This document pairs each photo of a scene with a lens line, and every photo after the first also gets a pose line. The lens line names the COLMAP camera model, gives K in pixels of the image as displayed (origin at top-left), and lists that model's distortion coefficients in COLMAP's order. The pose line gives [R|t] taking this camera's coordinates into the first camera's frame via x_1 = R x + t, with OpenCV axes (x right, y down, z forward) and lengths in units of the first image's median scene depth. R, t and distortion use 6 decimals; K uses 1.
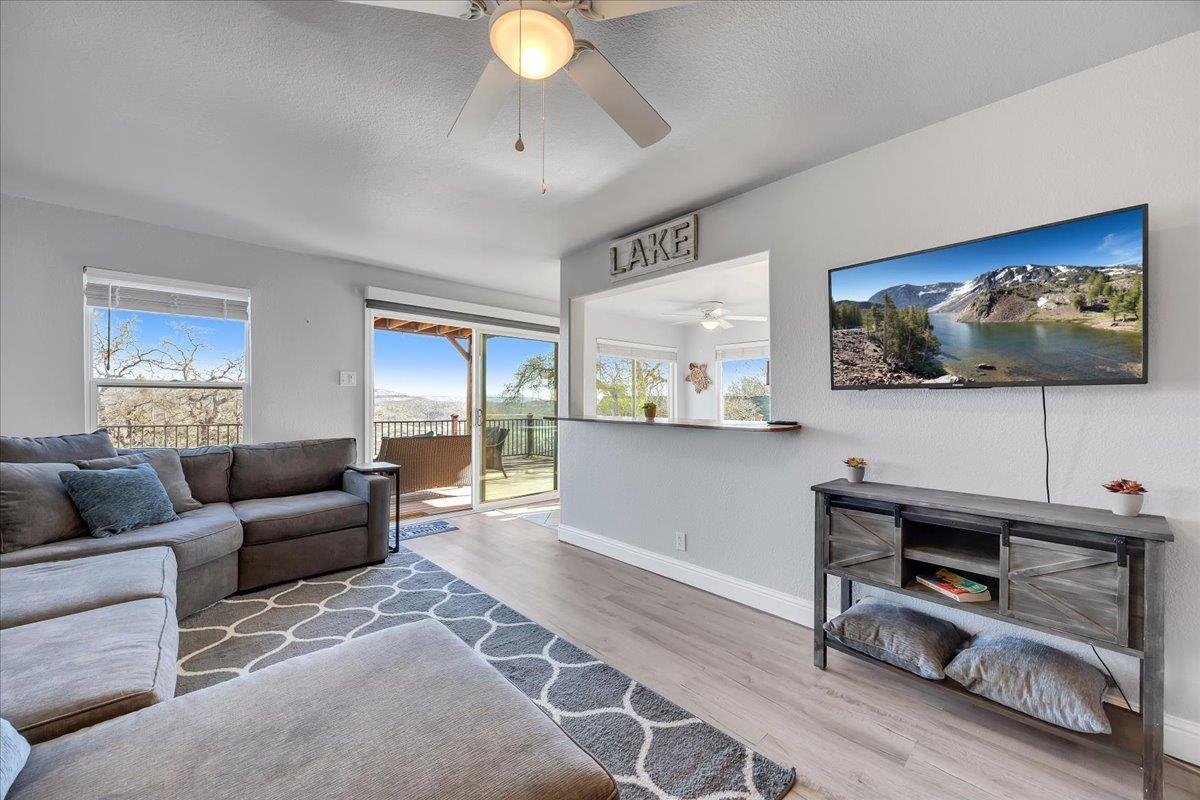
lens RADIAL K [[473.7, 0, 594.8], [0, 473.7, 394.4], [0, 0, 1]] dist [0.005916, -0.000787]
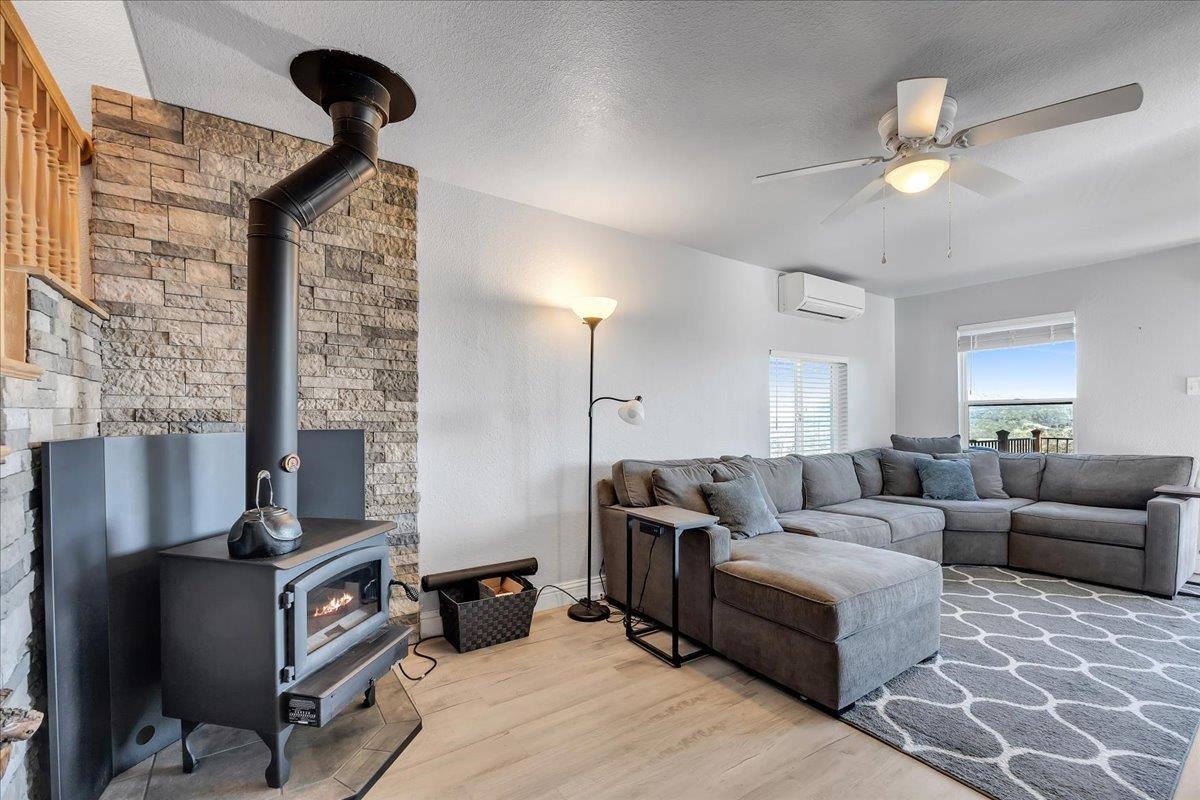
lens RADIAL K [[515.2, 0, 601.2], [0, 515.2, 422.8], [0, 0, 1]] dist [-0.017506, 0.001524]
pose [[-0.134480, 0.002738, -0.990913, 0.683069], [0.017808, 0.999841, 0.000346, 0.014608], [0.990756, -0.017599, -0.134507, 0.111518]]
